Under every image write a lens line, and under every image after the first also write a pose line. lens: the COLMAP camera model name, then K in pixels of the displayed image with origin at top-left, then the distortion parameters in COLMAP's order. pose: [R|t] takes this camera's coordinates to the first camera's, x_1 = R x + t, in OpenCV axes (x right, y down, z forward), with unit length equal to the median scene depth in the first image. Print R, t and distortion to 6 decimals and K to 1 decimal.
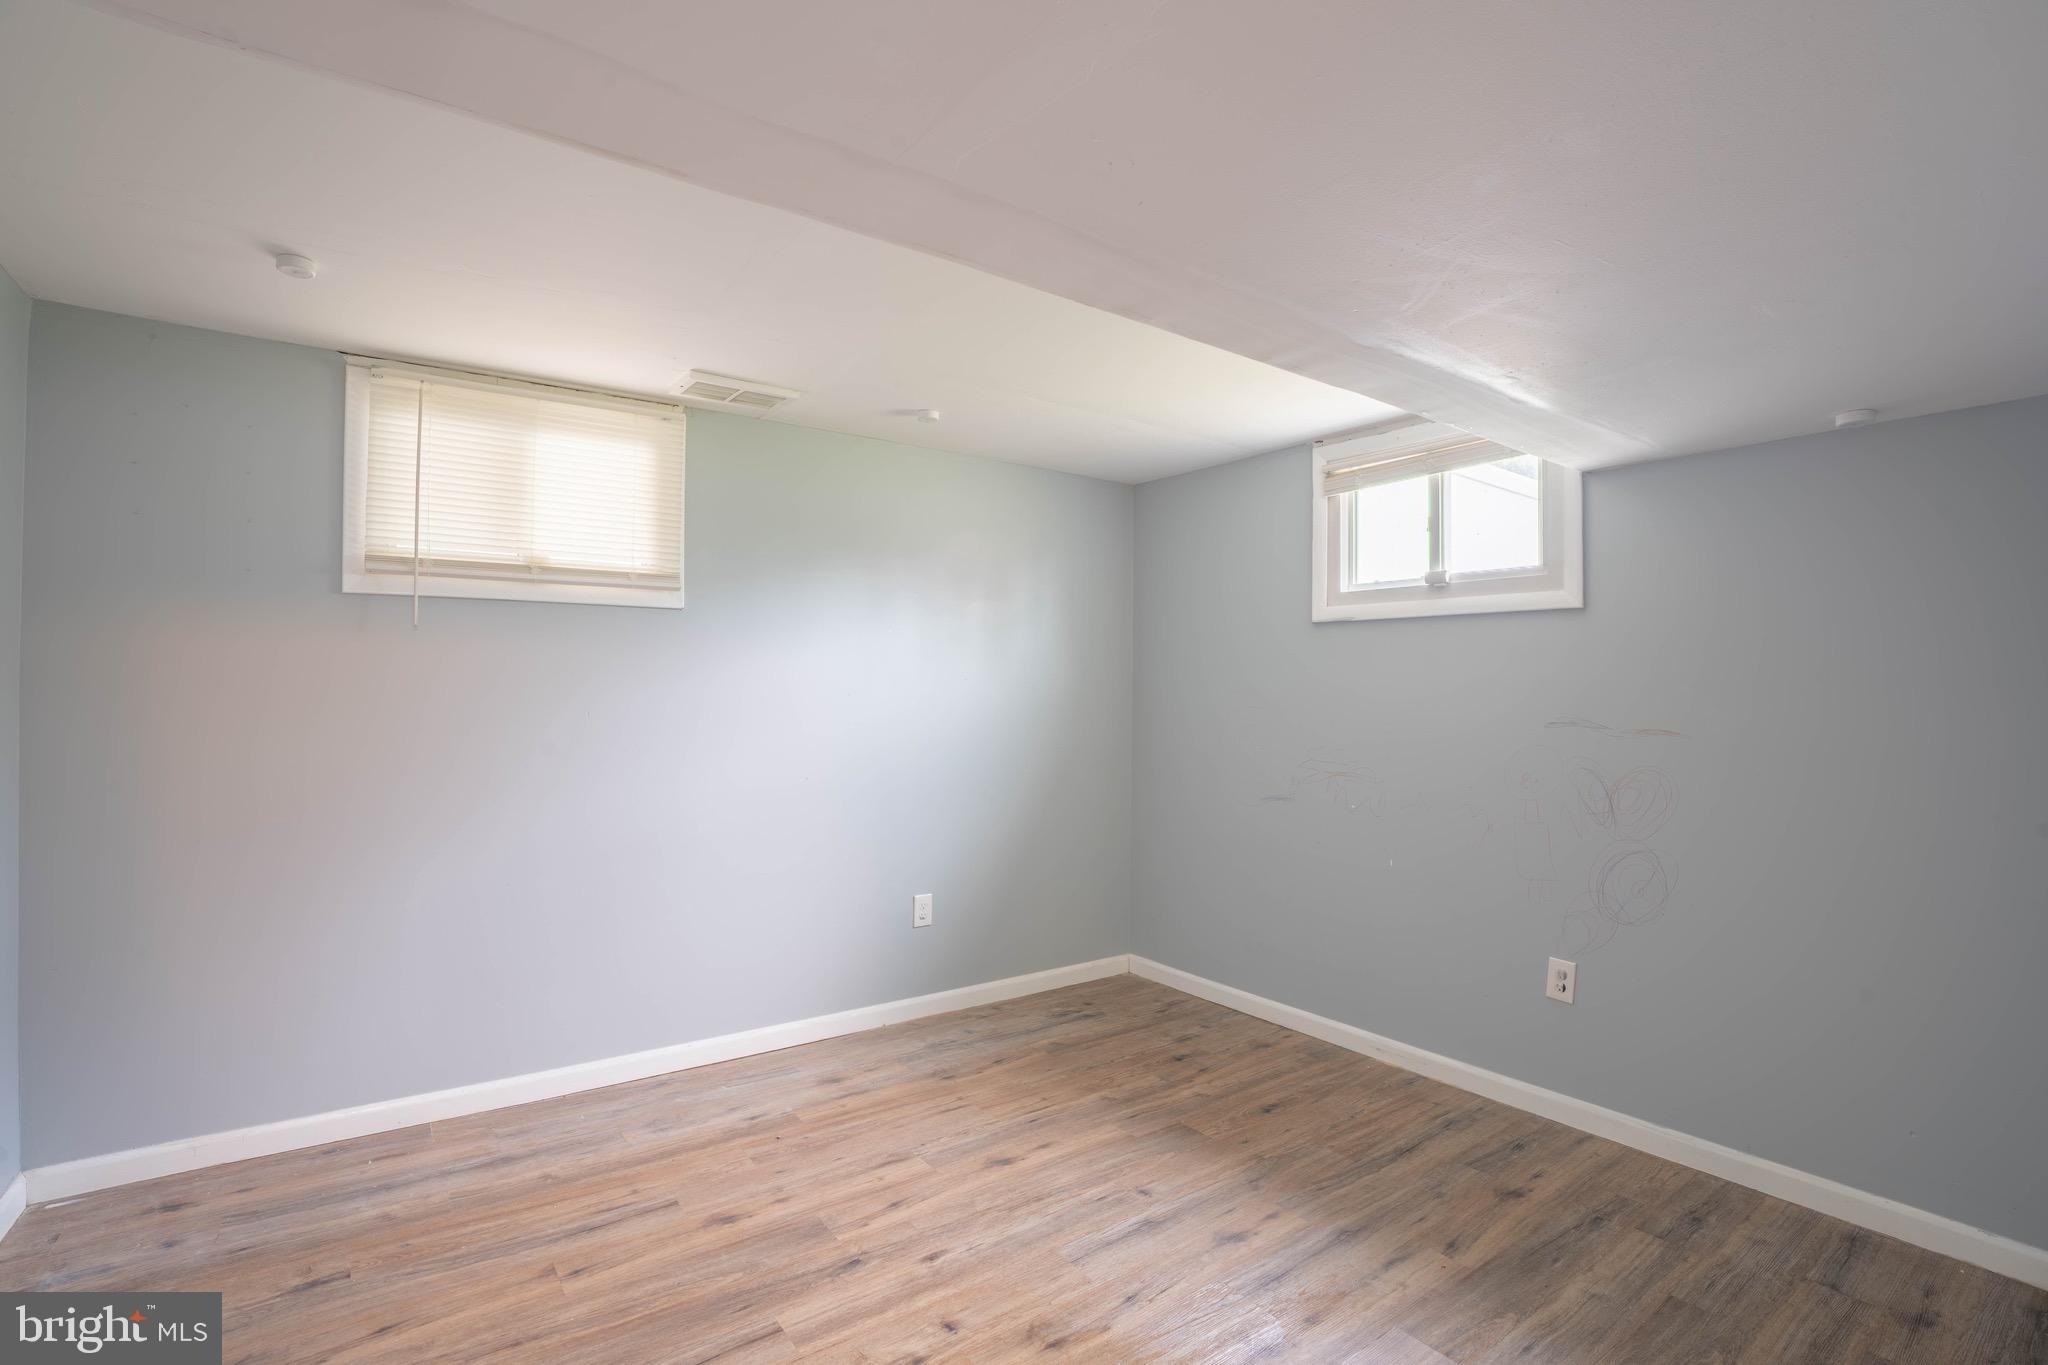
lens RADIAL K [[942.0, 0, 1019.1], [0, 942.0, 682.6], [0, 0, 1]] dist [-0.072625, 0.019033]
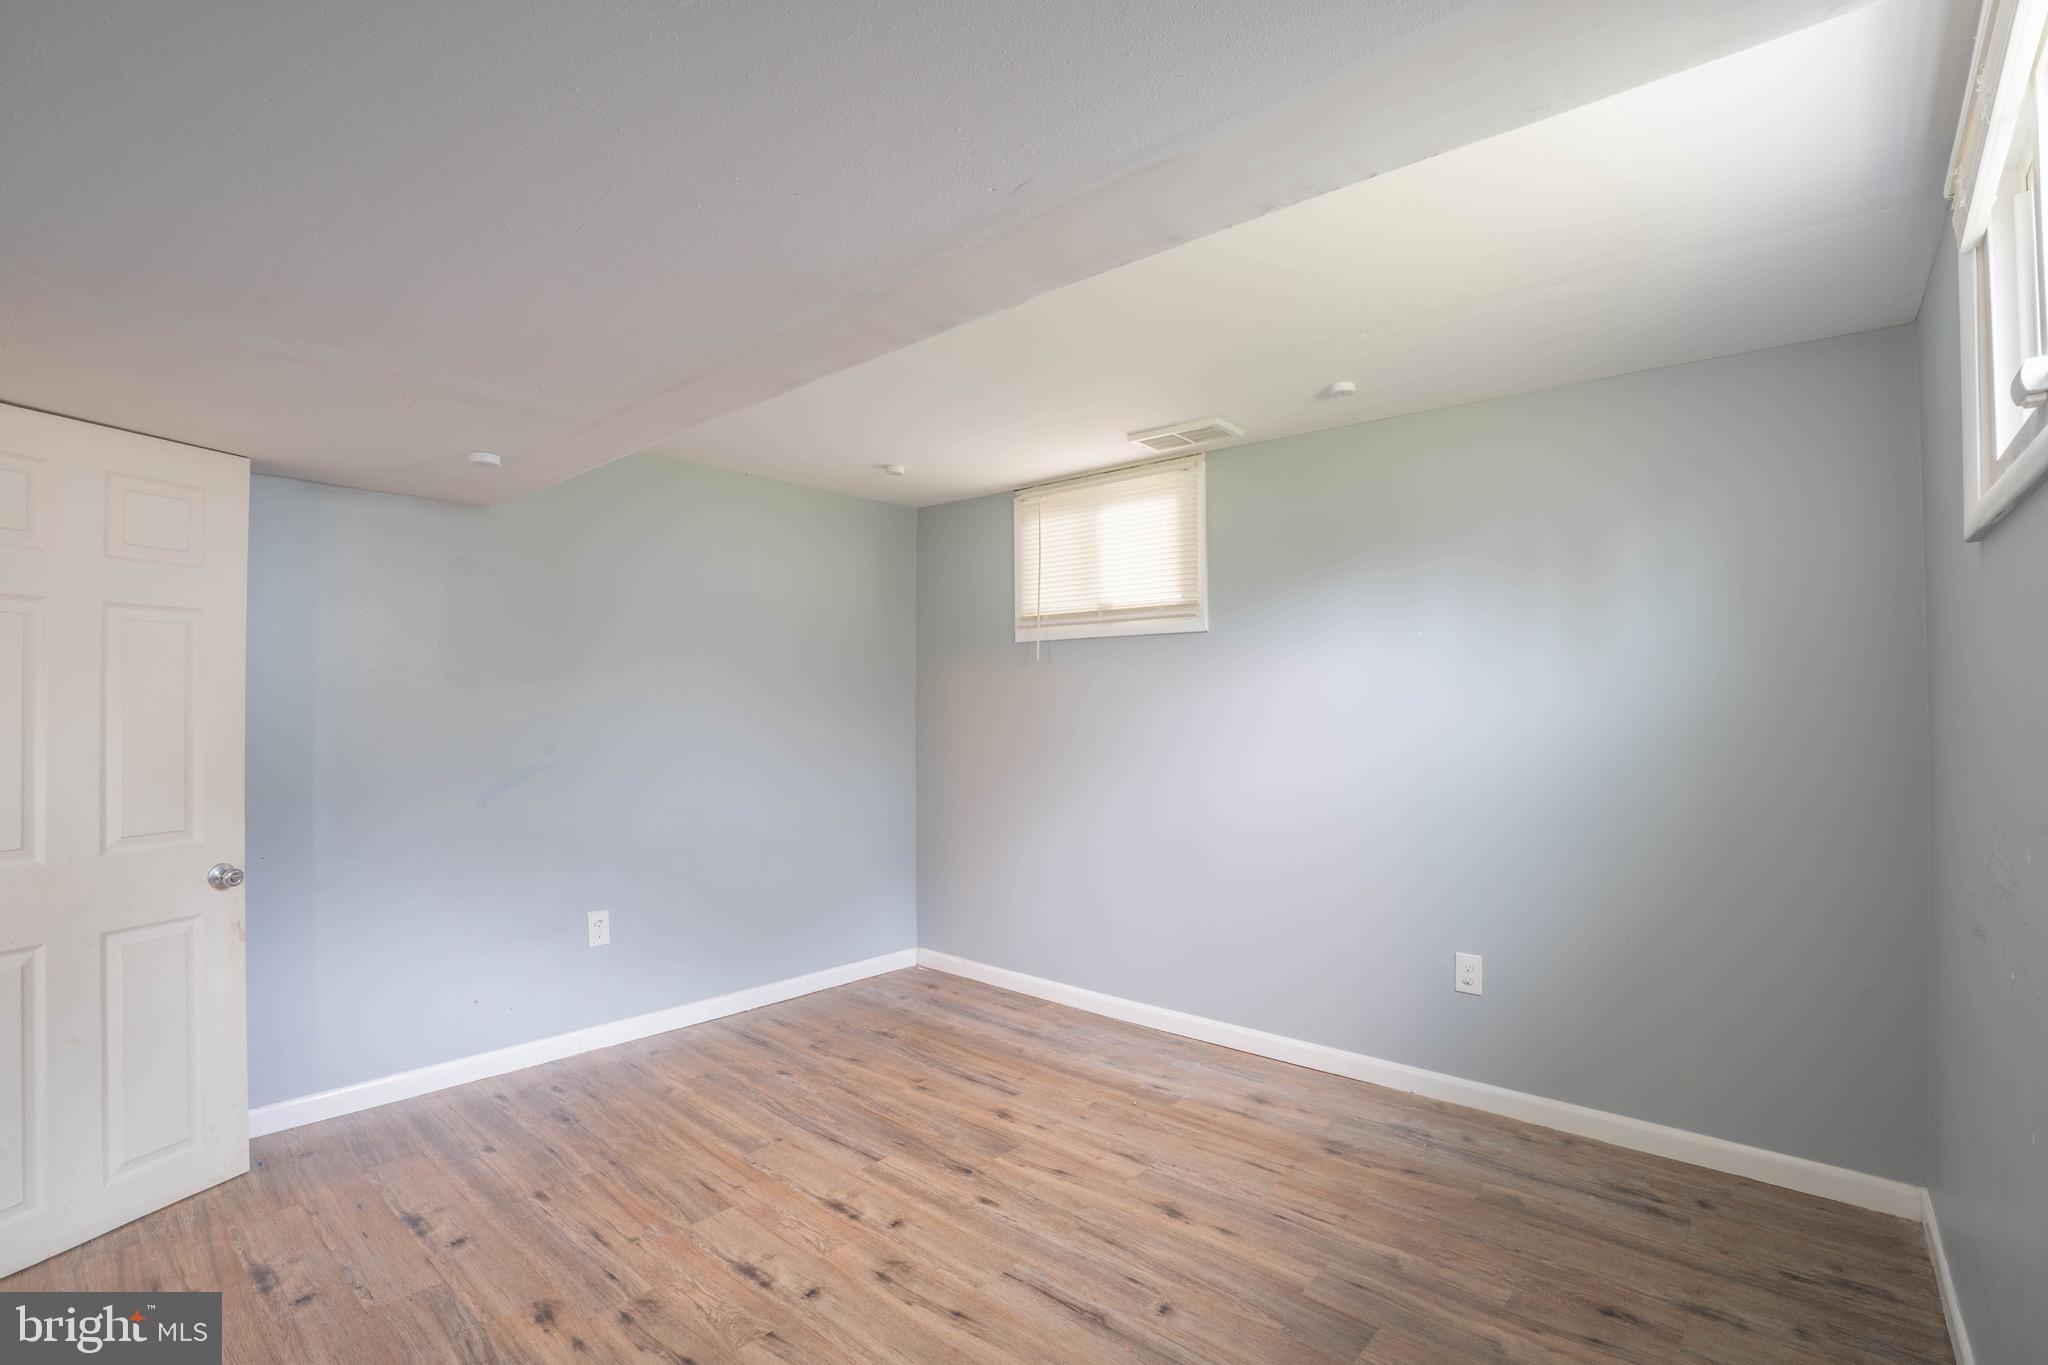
lens RADIAL K [[942.0, 0, 1017.4], [0, 942.0, 681.4], [0, 0, 1]] dist [-0.072625, 0.019033]
pose [[0.215749, -0.029711, -0.975997, 0.816345], [0.010868, 0.999548, -0.028025, 0.013388], [0.976388, -0.004560, 0.215974, 0.621854]]
